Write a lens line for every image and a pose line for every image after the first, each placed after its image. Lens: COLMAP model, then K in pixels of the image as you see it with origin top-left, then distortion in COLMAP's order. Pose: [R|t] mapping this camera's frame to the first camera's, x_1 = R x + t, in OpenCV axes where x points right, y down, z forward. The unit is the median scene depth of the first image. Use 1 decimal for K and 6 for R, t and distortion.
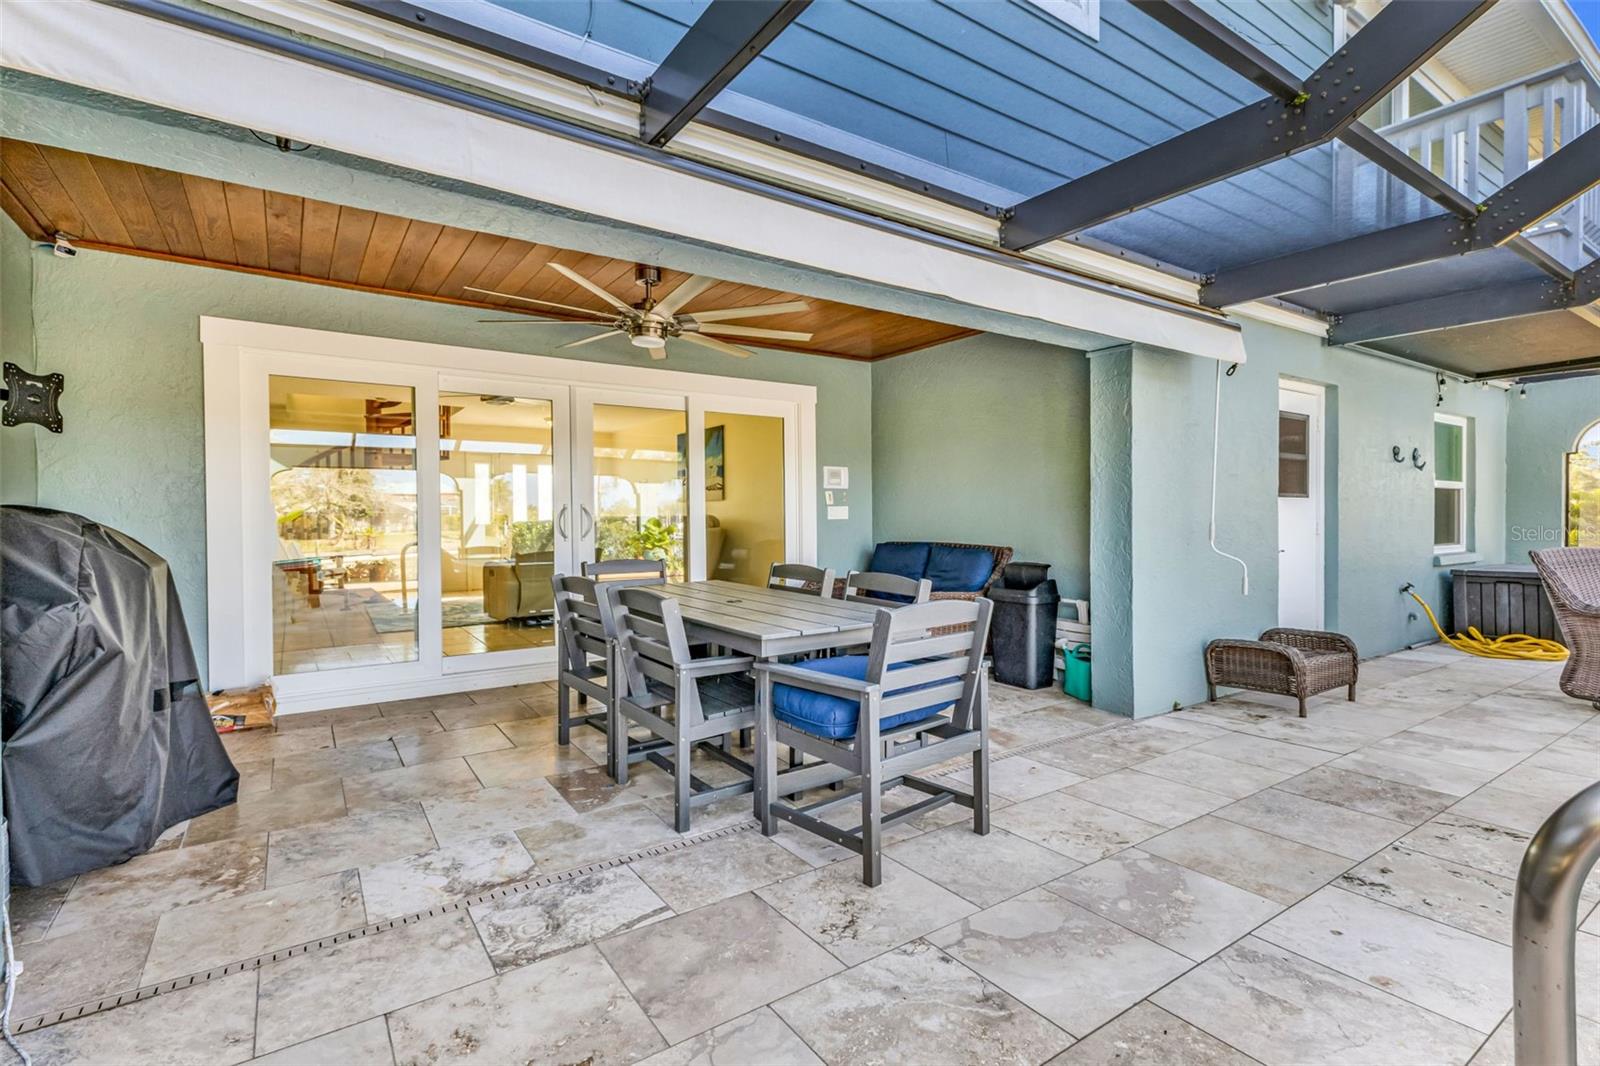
lens RADIAL K [[697.6, 0, 794.8], [0, 697.6, 533.6], [0, 0, 1]] dist [0.021684, -0.006969]
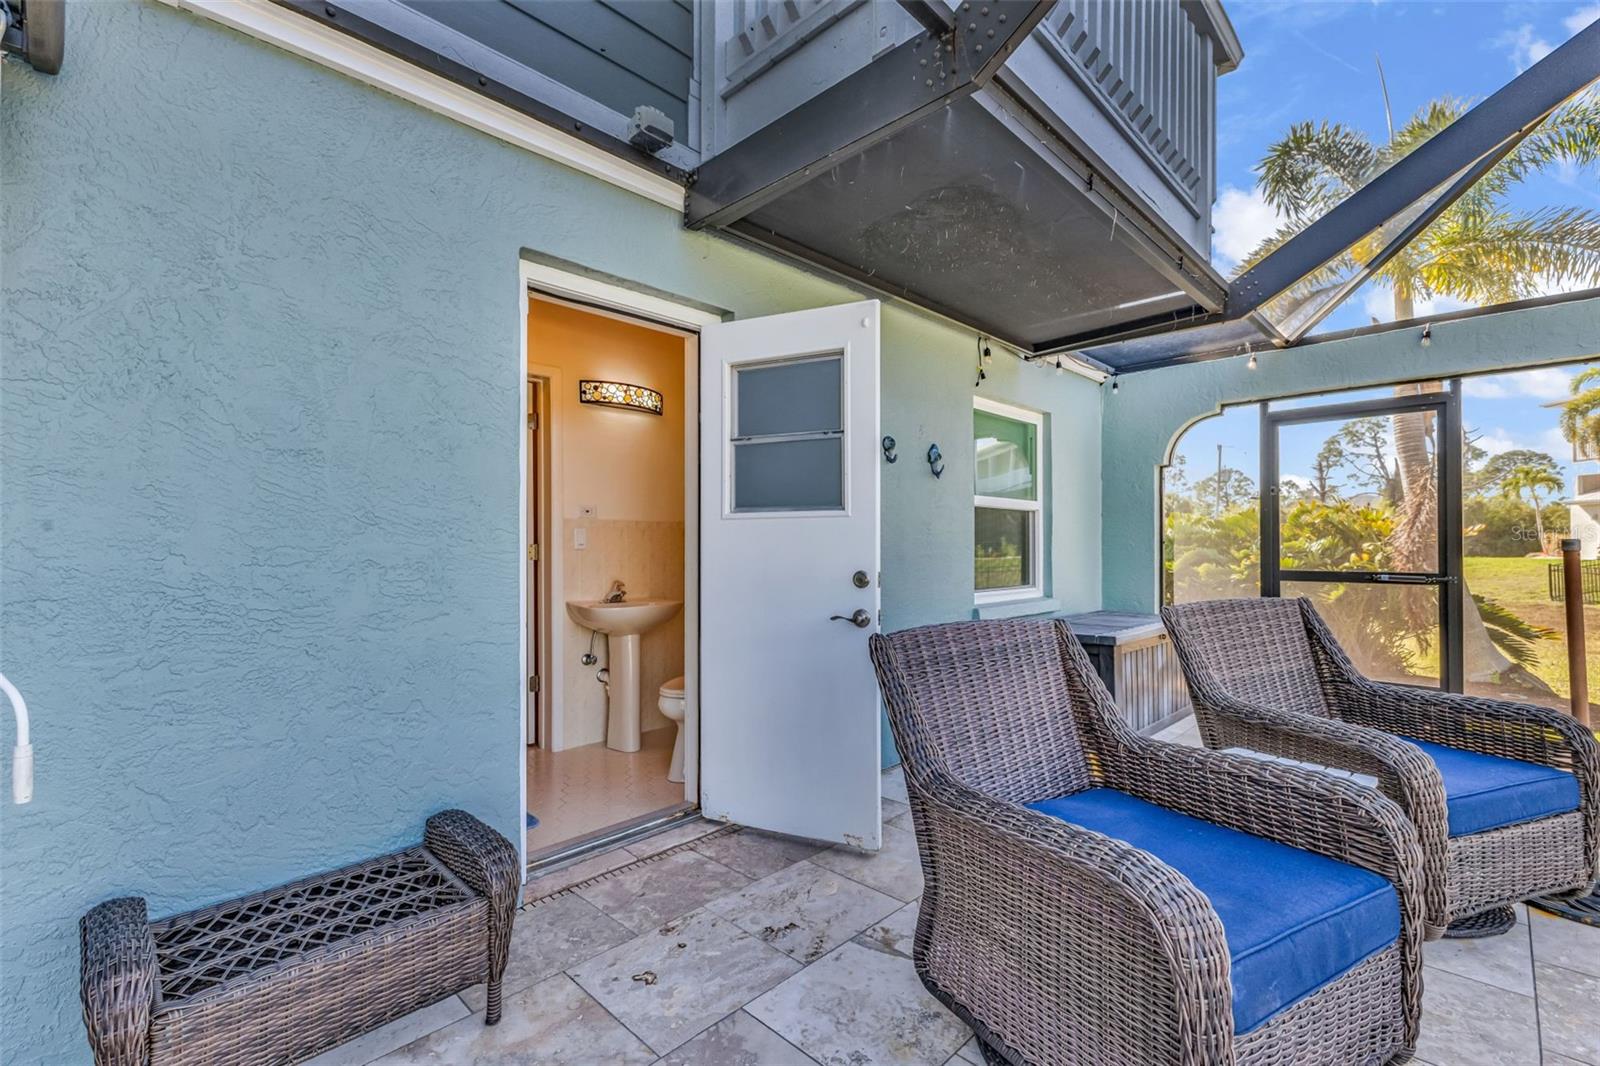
lens RADIAL K [[697.6, 0, 794.8], [0, 697.6, 533.6], [0, 0, 1]] dist [0.021684, -0.006969]
pose [[0.976226, 0.015488, 0.216202, 0.554905], [-0.009942, 0.999594, -0.026713, -0.018162], [-0.216528, 0.023928, 0.975983, 0.361453]]
